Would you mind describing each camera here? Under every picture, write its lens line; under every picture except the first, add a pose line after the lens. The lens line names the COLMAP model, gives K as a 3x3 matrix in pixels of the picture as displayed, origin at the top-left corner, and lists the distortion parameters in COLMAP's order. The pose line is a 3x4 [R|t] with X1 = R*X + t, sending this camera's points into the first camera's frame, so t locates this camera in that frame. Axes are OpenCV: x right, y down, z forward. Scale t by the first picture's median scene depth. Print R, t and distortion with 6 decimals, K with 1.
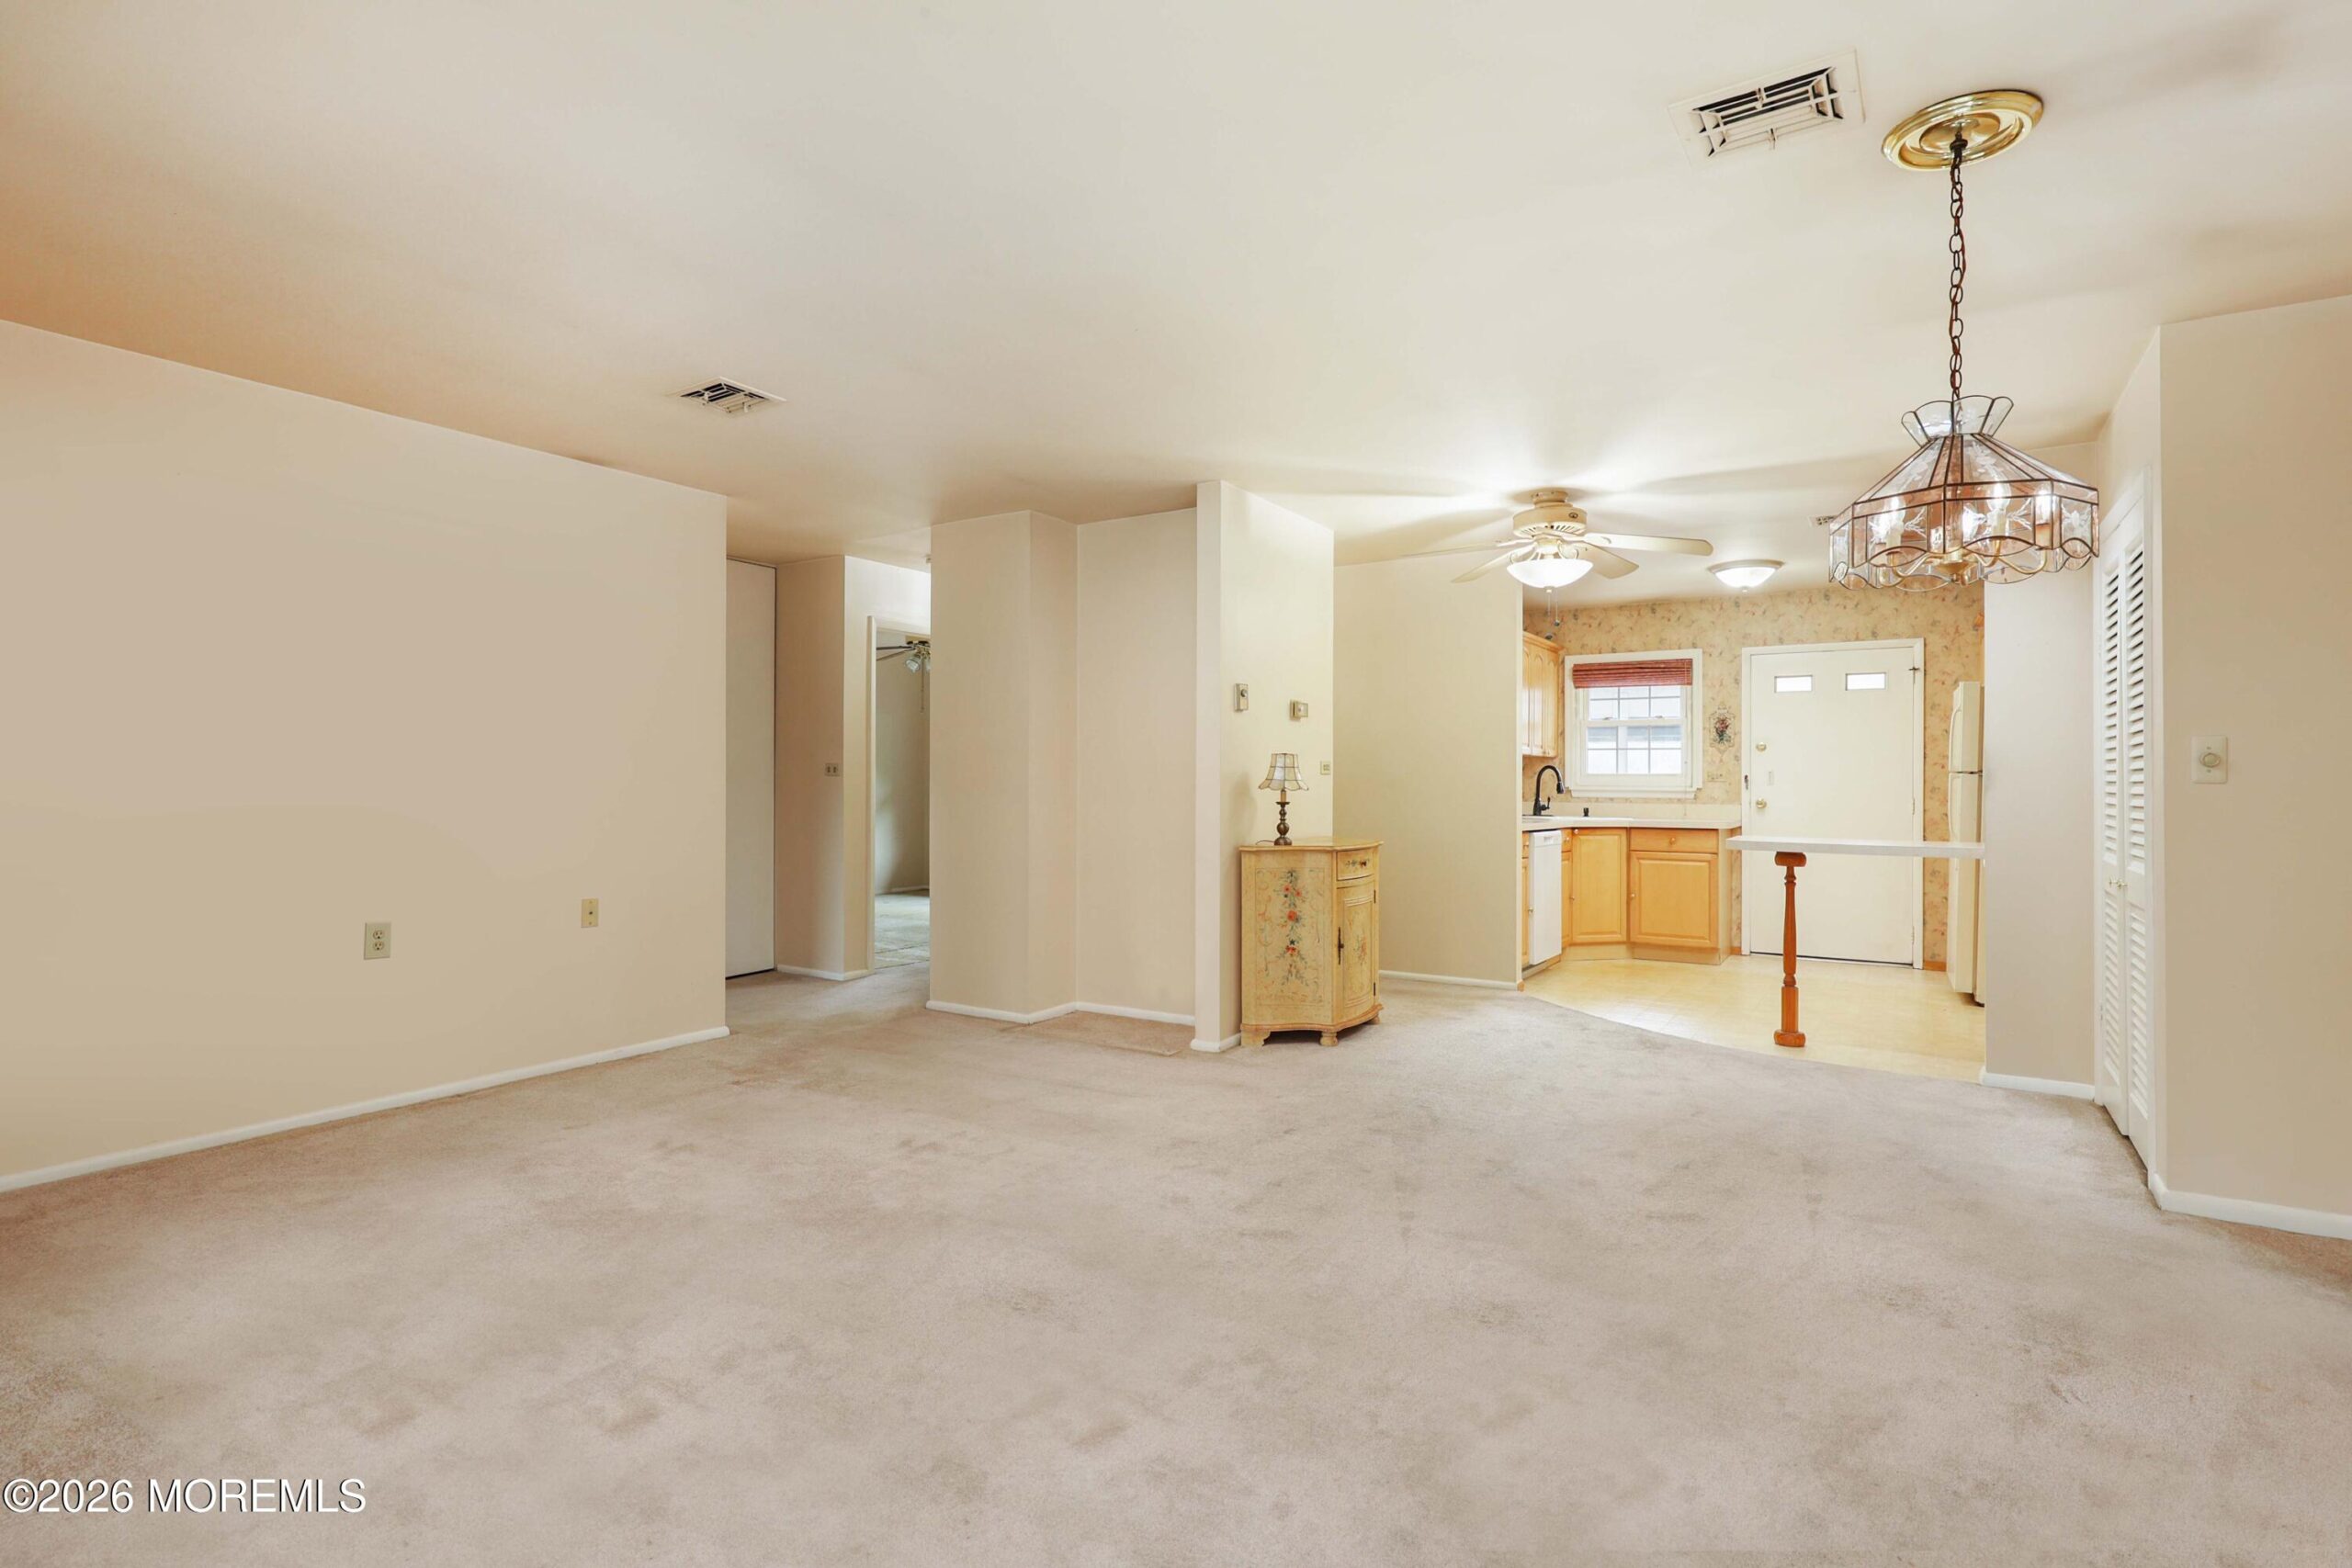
lens RADIAL K [[1145.0, 0, 1195.5], [0, 1145.0, 778.8], [0, 0, 1]] dist [0.007208, -0.001071]
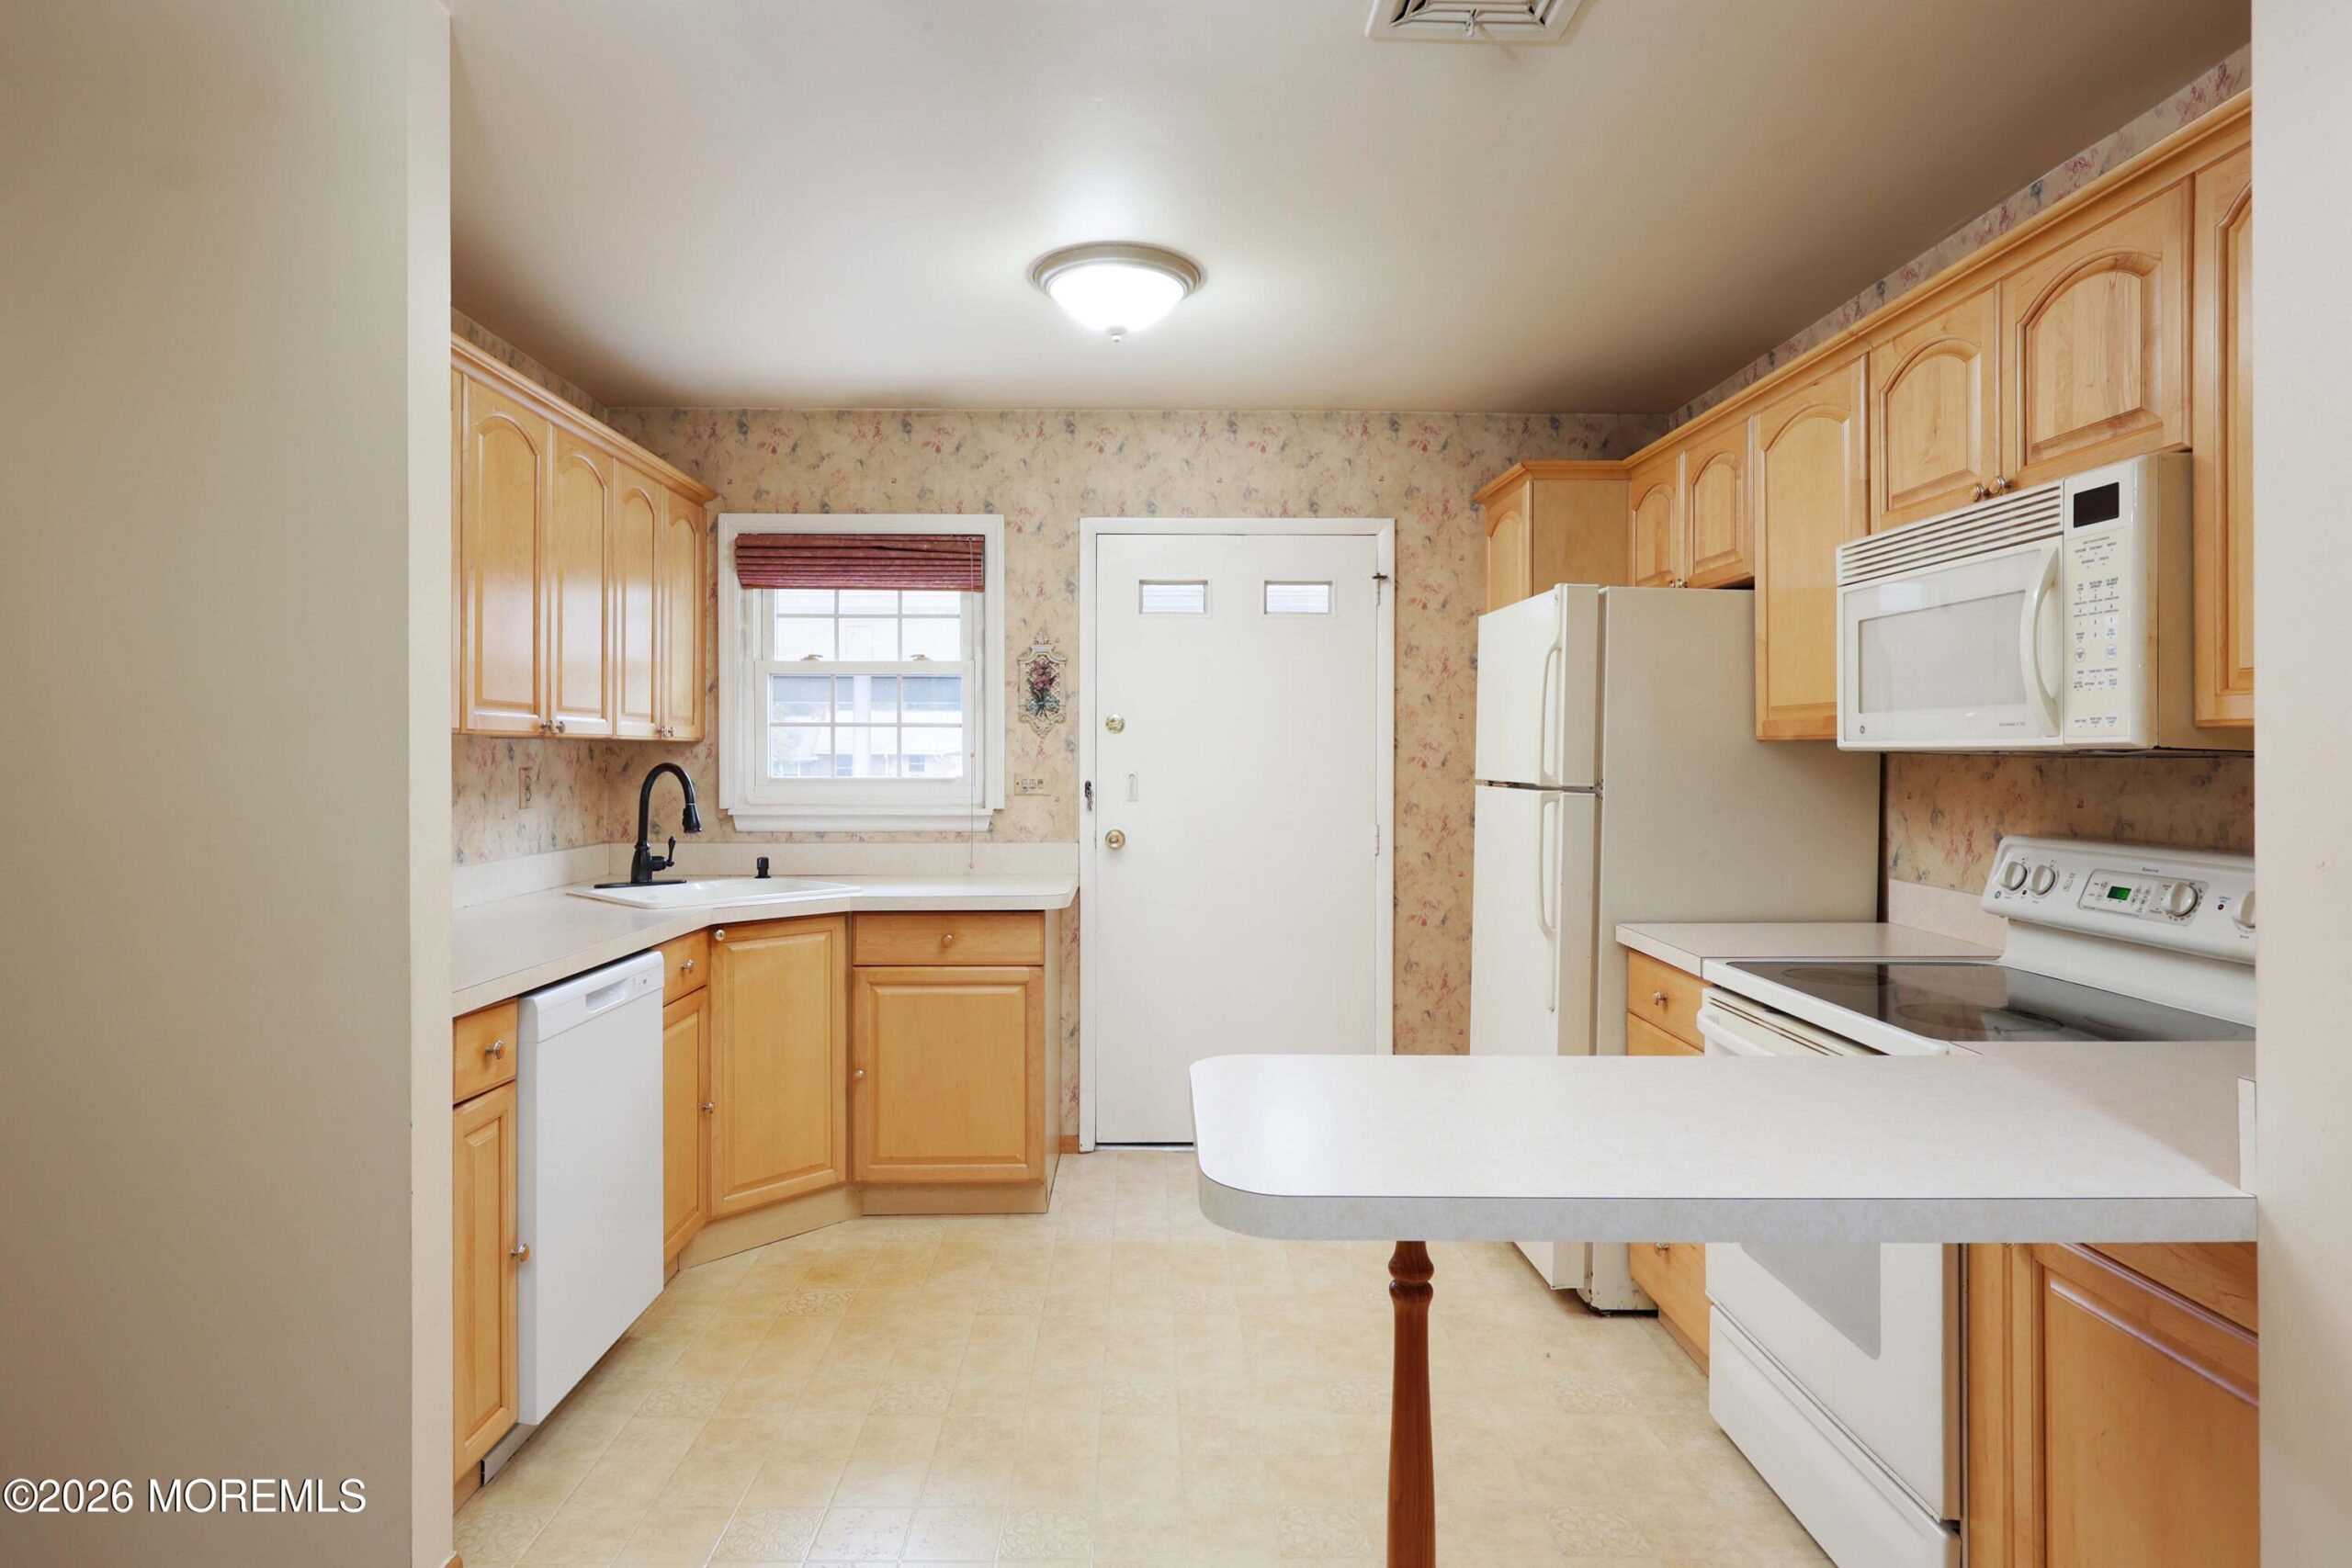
lens RADIAL K [[1284.0, 0, 1162.0], [0, 1284.0, 753.8], [0, 0, 1]] dist [0.002291, 0.002268]
pose [[0.843082, -0.002989, 0.537777, 0.223620], [0.001853, 0.999995, 0.002654, -0.016952], [-0.537782, -0.001241, 0.843083, 0.547831]]
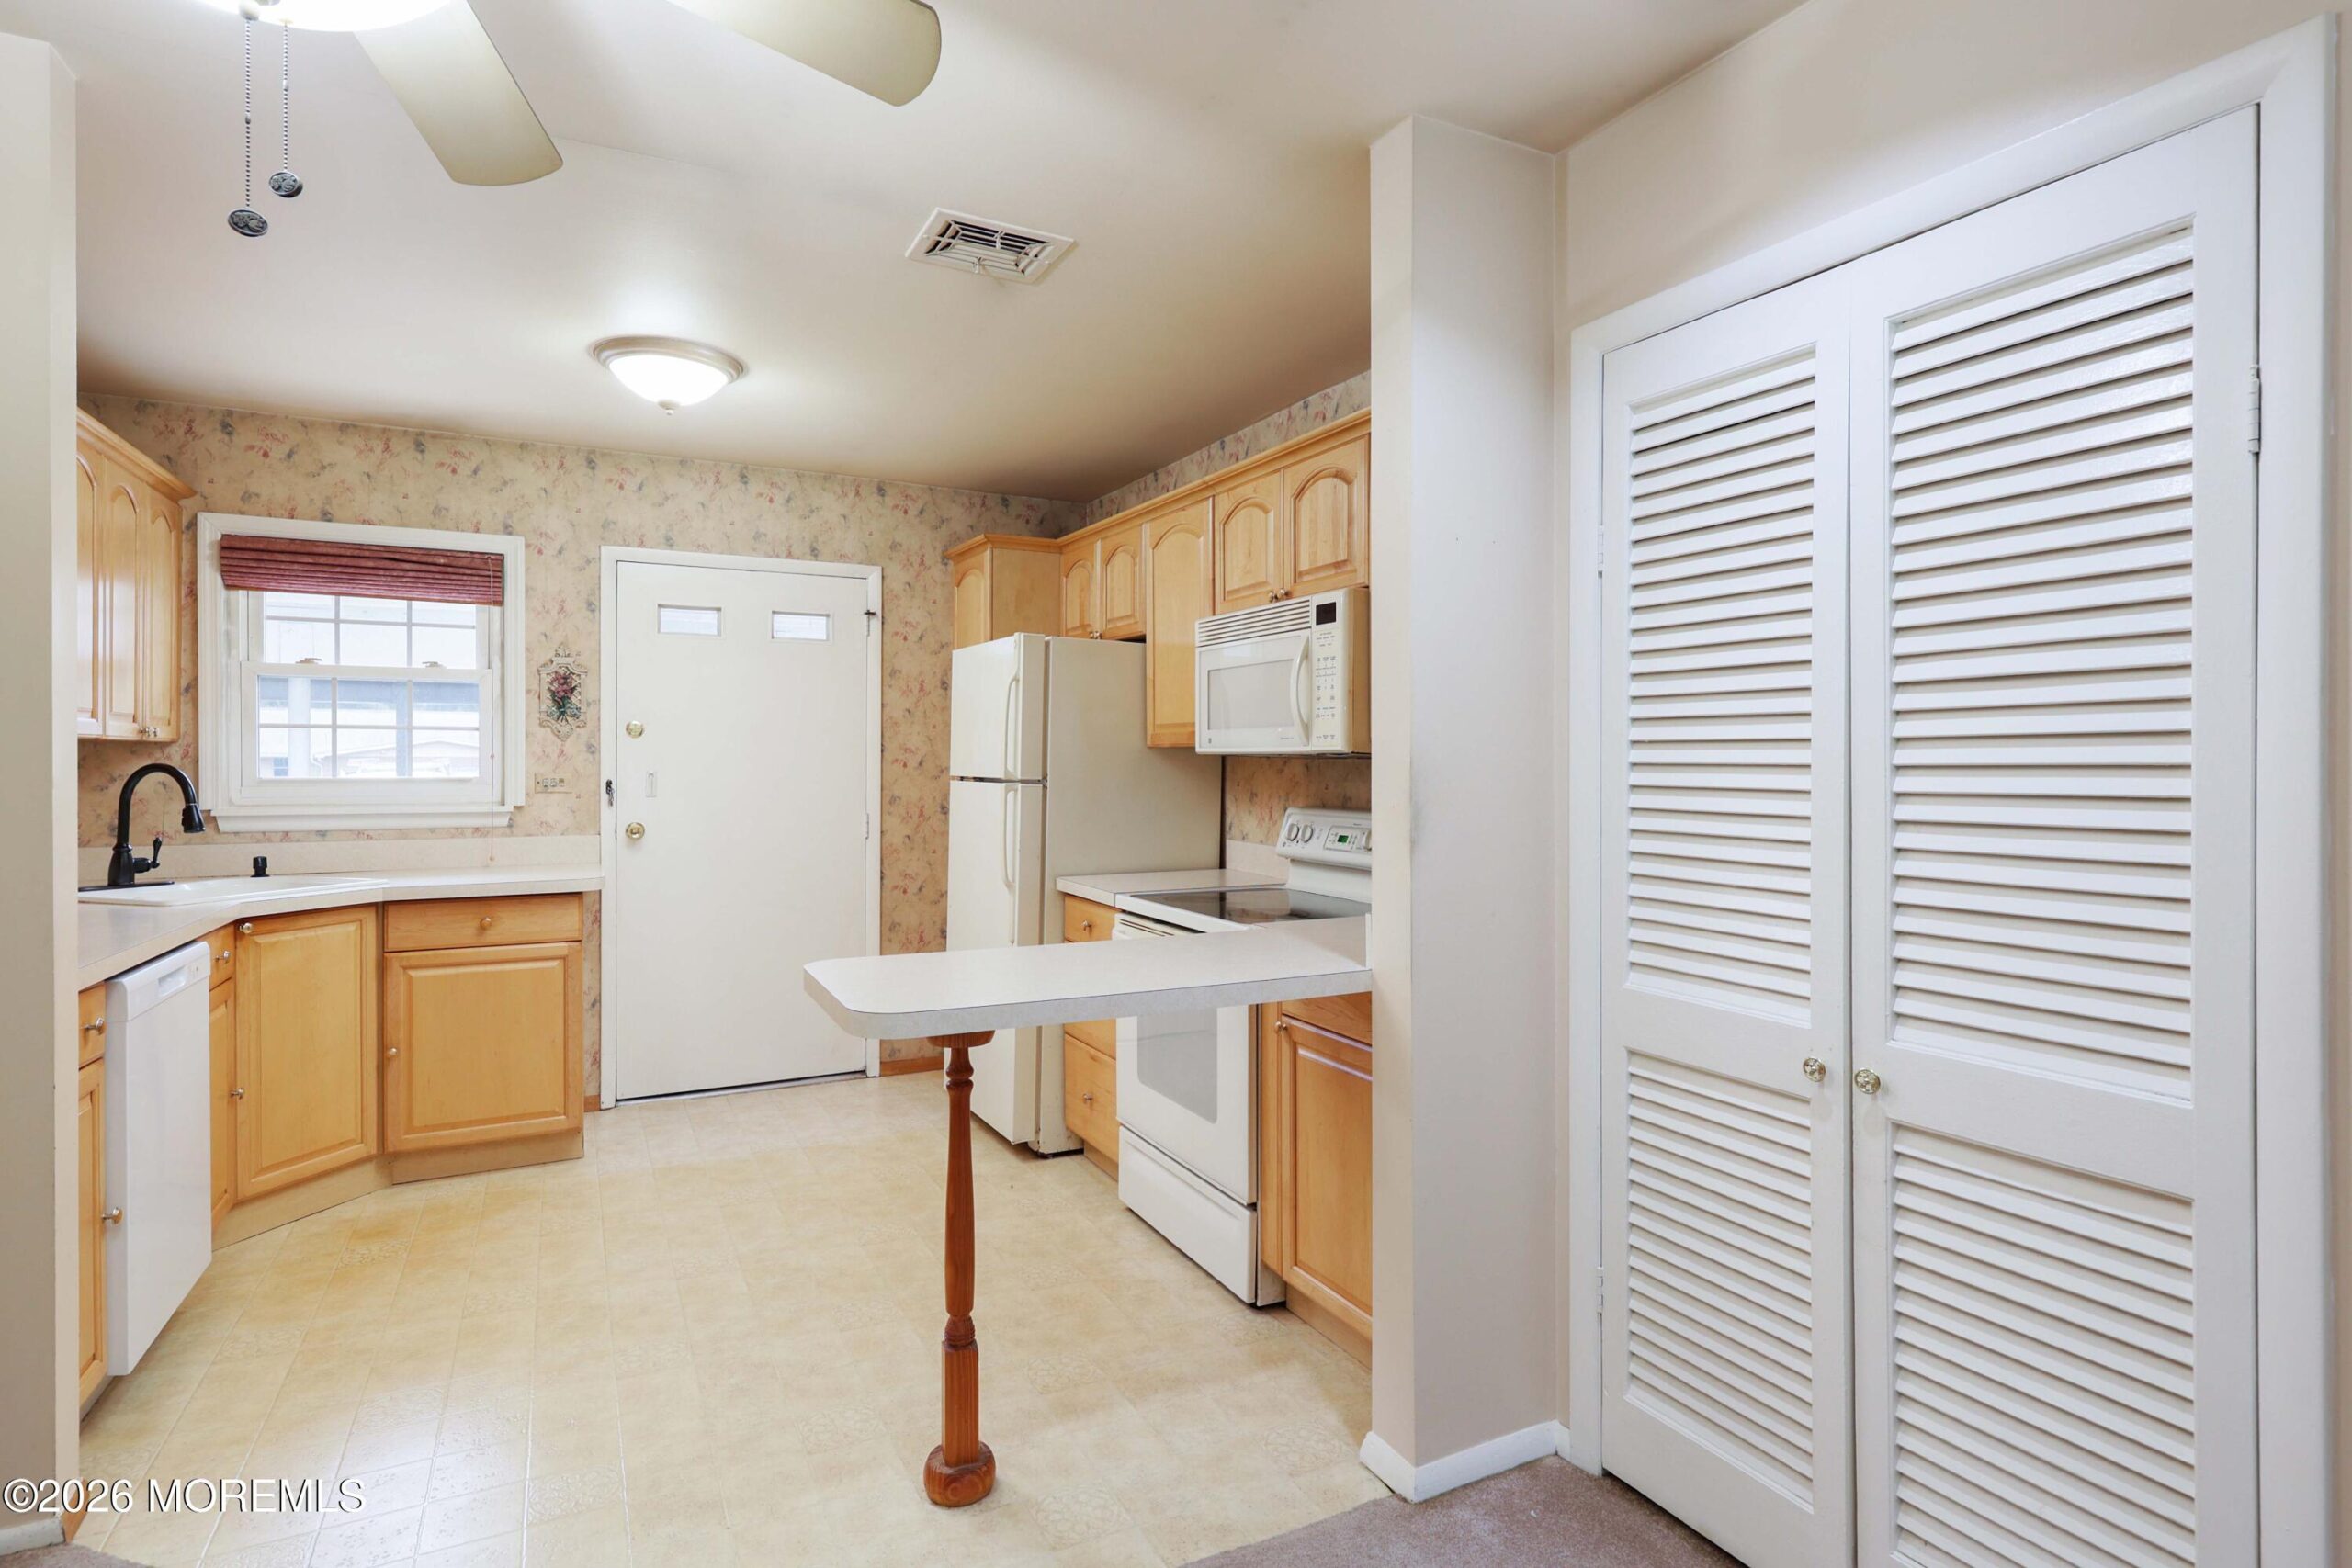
lens RADIAL K [[1186.1, 0, 1176.6], [0, 1186.1, 763.7], [0, 0, 1]] dist [-0.003137, 0.001344]
pose [[0.512905, -0.006618, 0.858420, 0.139528], [-0.001083, 0.999964, 0.008356, -0.016619], [-0.858444, -0.005215, 0.512880, 0.498020]]
